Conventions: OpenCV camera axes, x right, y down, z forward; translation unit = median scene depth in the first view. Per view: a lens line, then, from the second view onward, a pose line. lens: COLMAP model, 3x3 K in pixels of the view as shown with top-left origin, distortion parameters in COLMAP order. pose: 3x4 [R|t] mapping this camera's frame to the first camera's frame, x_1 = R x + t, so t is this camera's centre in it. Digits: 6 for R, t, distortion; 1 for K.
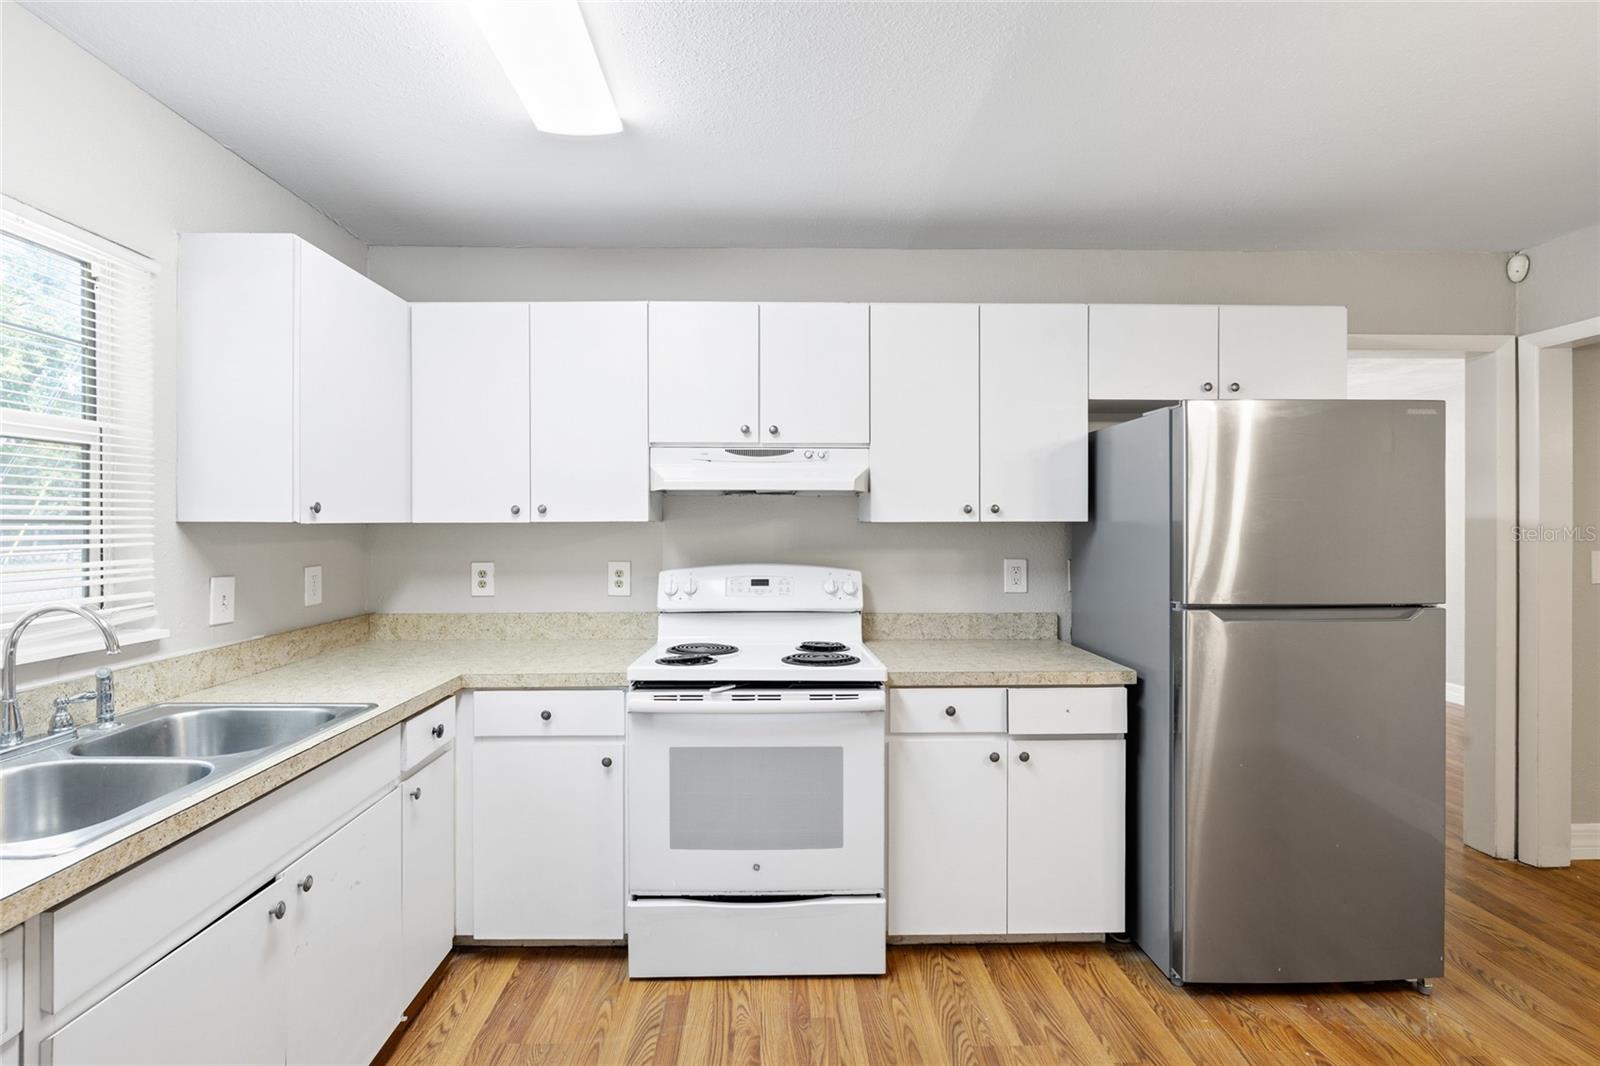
lens RADIAL K [[707.1, 0, 800.9], [0, 707.1, 529.6], [0, 0, 1]] dist [-0.007085, 0.001878]
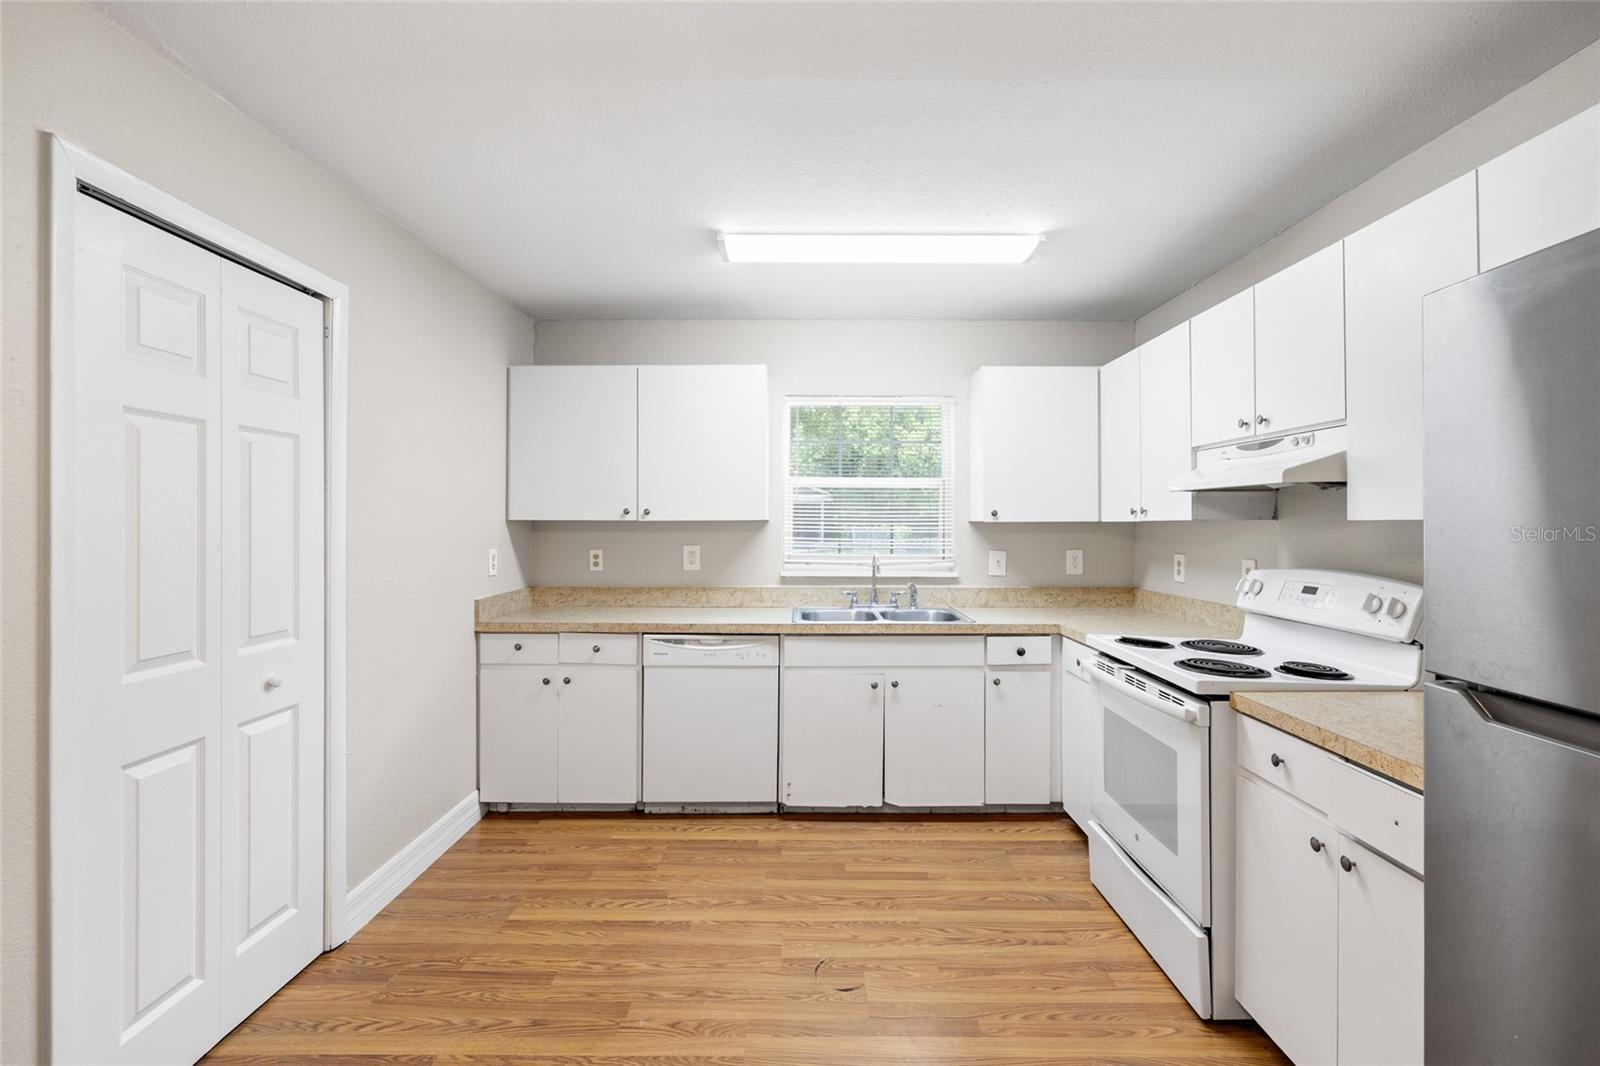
lens RADIAL K [[707.1, 0, 794.2], [0, 707.1, 519.2], [0, 0, 1]] dist [-0.007085, 0.001878]
pose [[-0.027177, -0.003748, -0.999624, 1.045187], [-0.007803, 0.999963, -0.003537, -0.005972], [0.999600, 0.007704, -0.027205, 0.497210]]
